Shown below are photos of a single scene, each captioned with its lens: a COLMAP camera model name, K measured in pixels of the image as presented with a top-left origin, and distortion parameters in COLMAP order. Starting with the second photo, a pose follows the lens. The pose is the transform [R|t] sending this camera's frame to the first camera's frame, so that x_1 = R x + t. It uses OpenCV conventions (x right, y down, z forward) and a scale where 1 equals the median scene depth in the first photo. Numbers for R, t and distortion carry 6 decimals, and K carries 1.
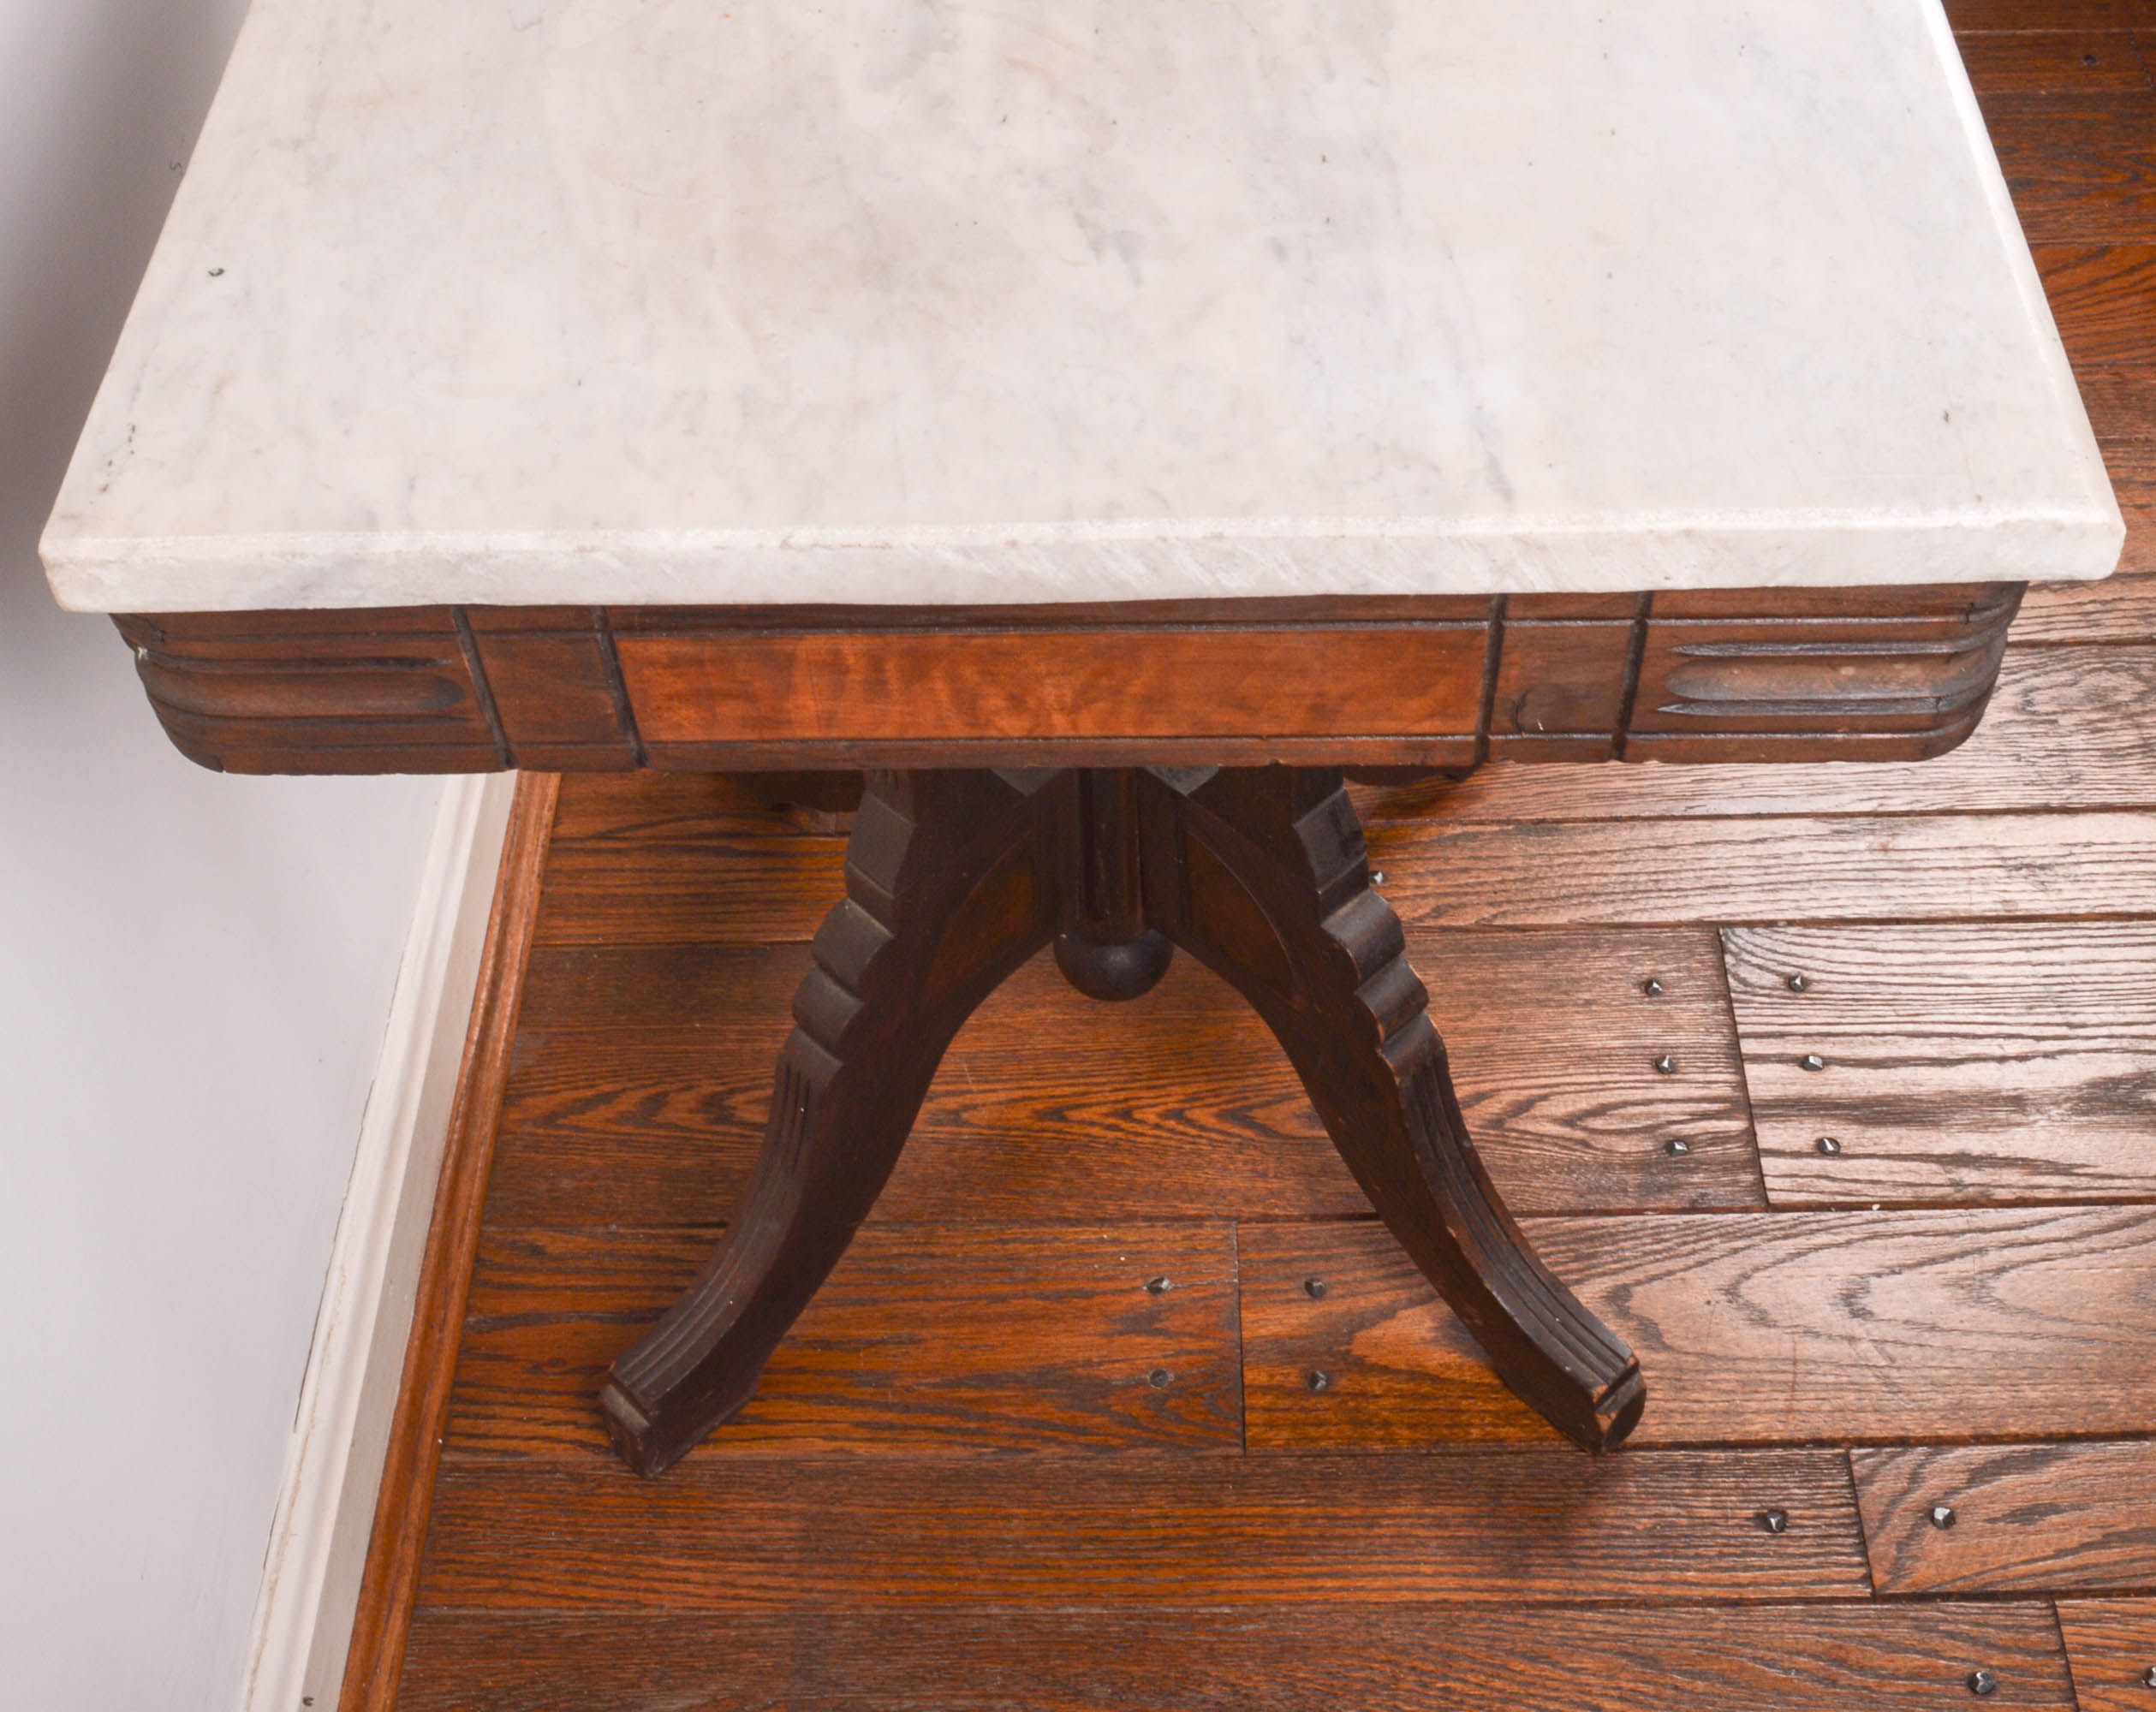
lens RADIAL K [[2679.7, 0, 1147.1], [0, 2679.7, 822.7], [0, 0, 1]] dist [-0.063191, -0.003794]
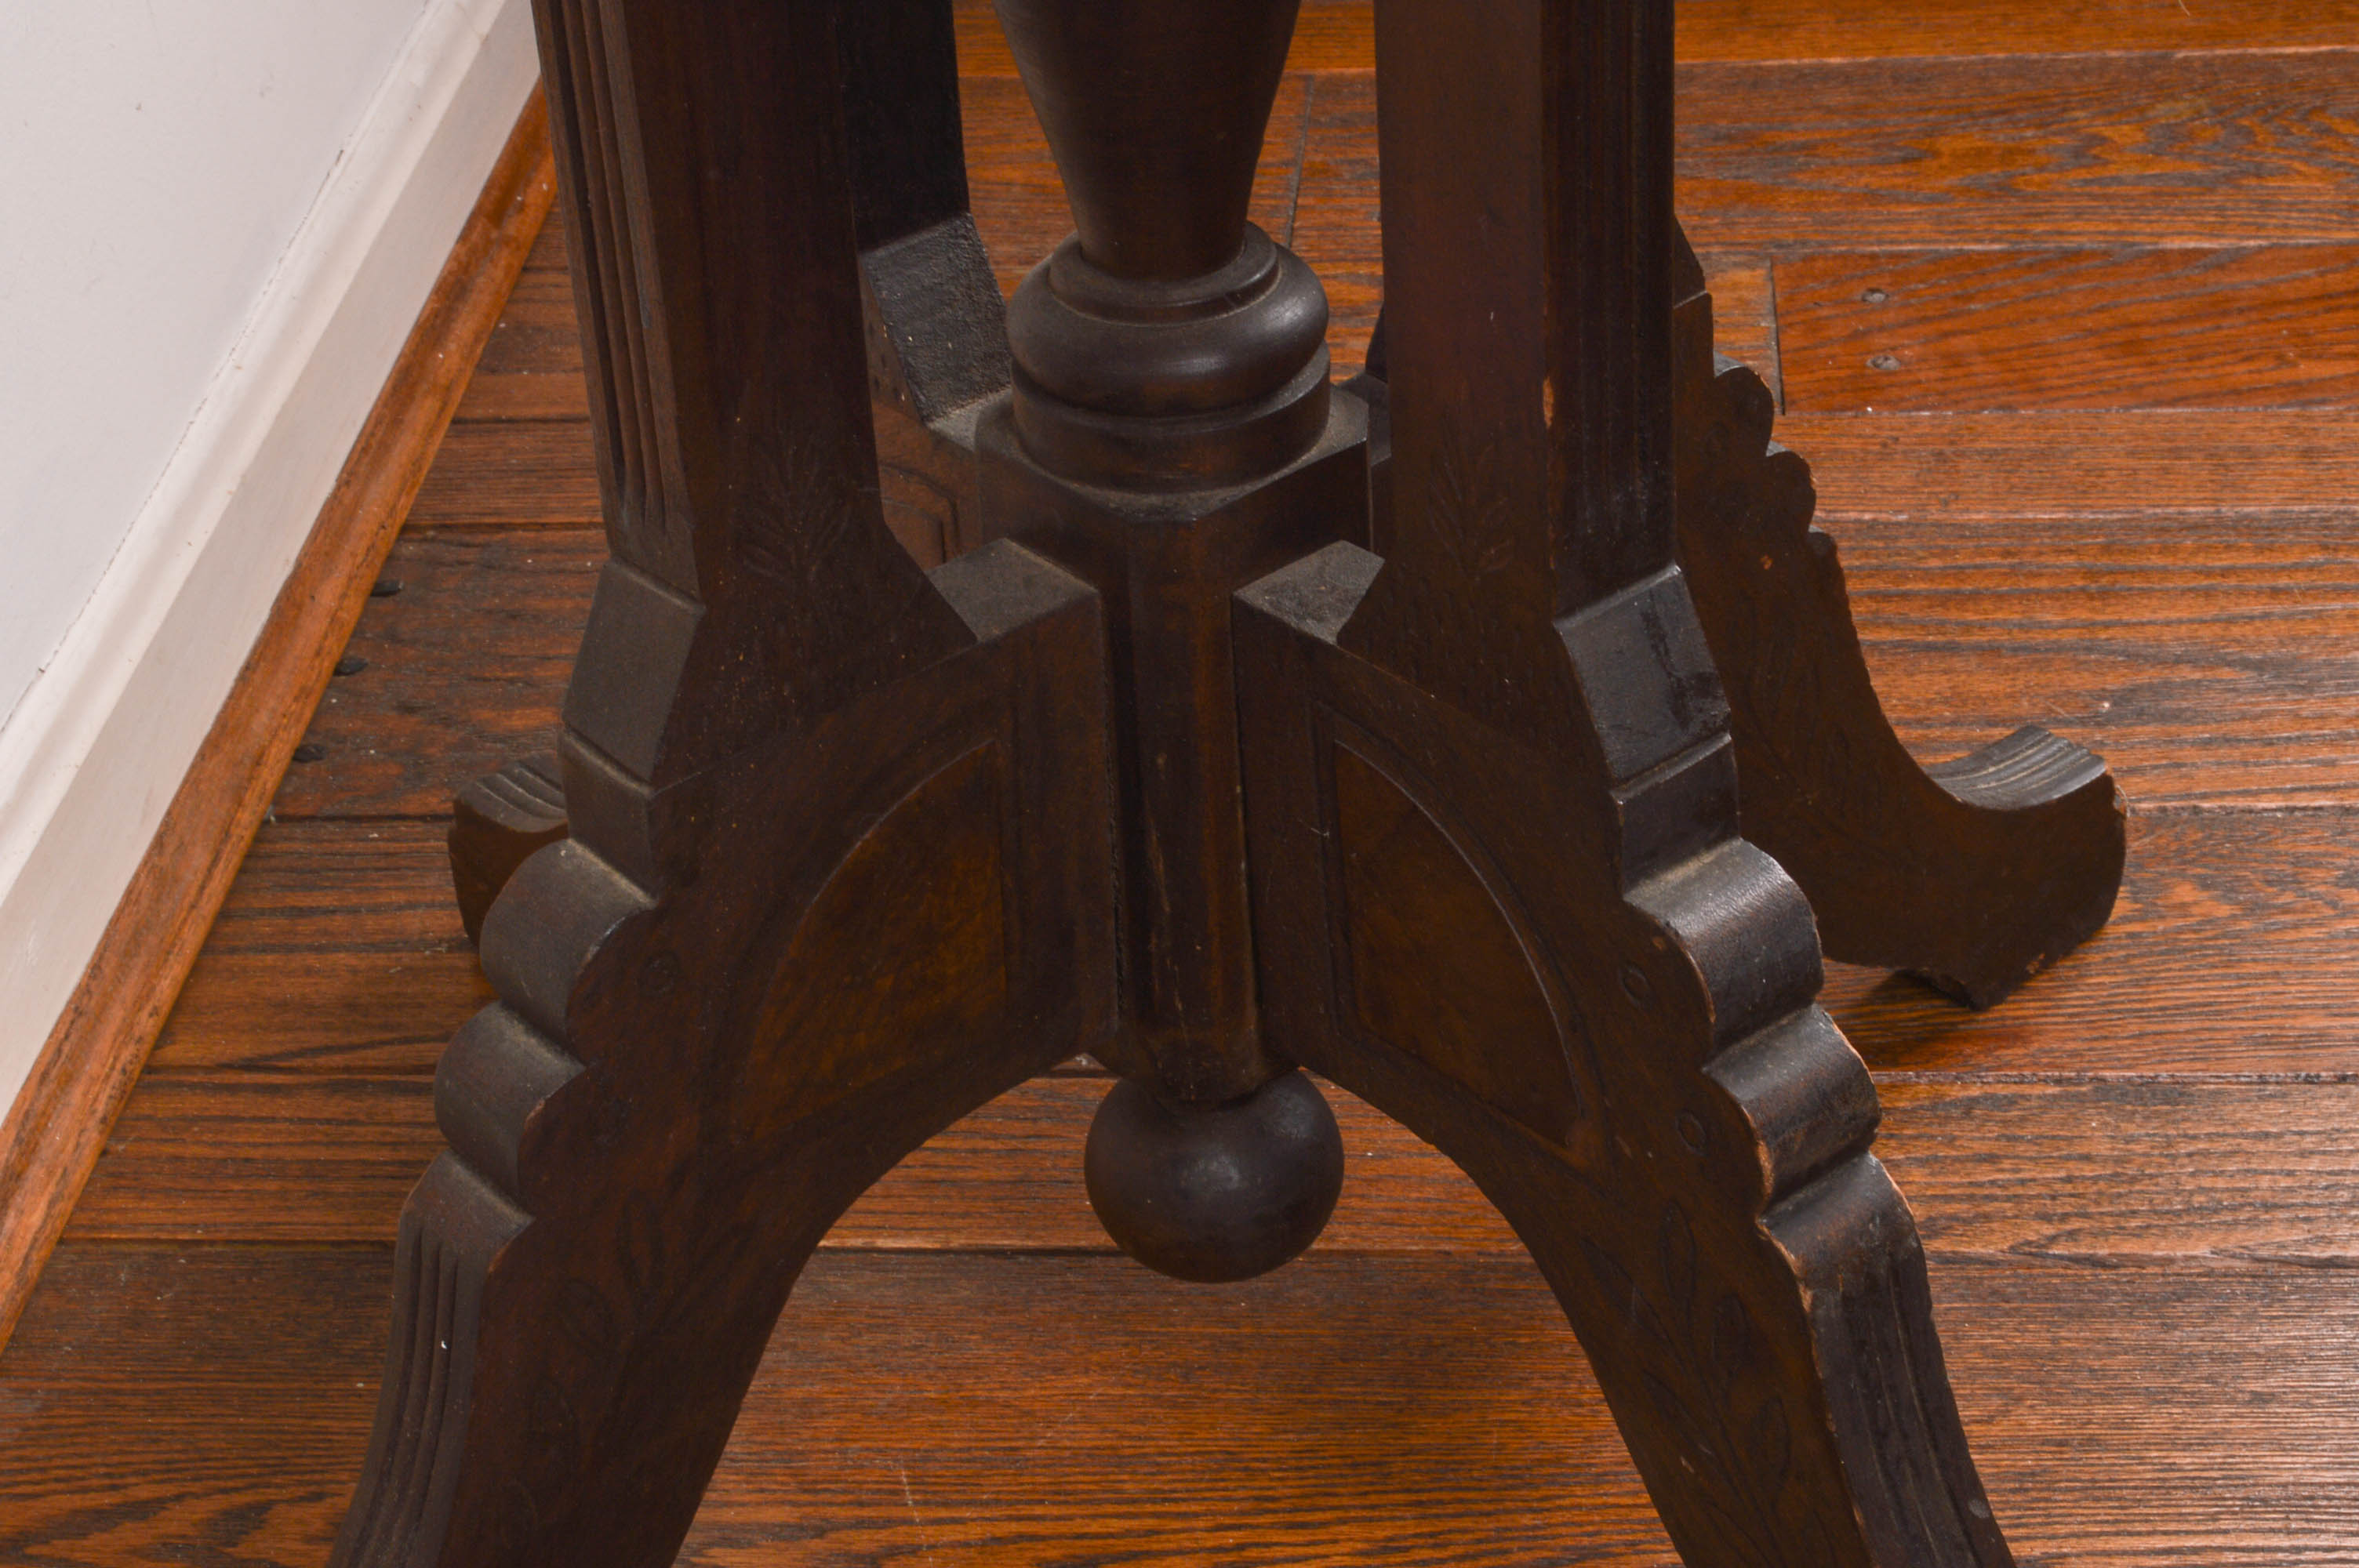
lens RADIAL K [[4001.2, 0, 1226.8], [0, 4001.2, 783.3], [0, 0, 1]] dist [0.003959, 0.000738]
pose [[0.996033, 0.019750, -0.086770, 0.045398], [-0.043148, 0.959958, -0.276802, 0.162574], [0.077829, 0.279448, 0.957001, 0.296472]]
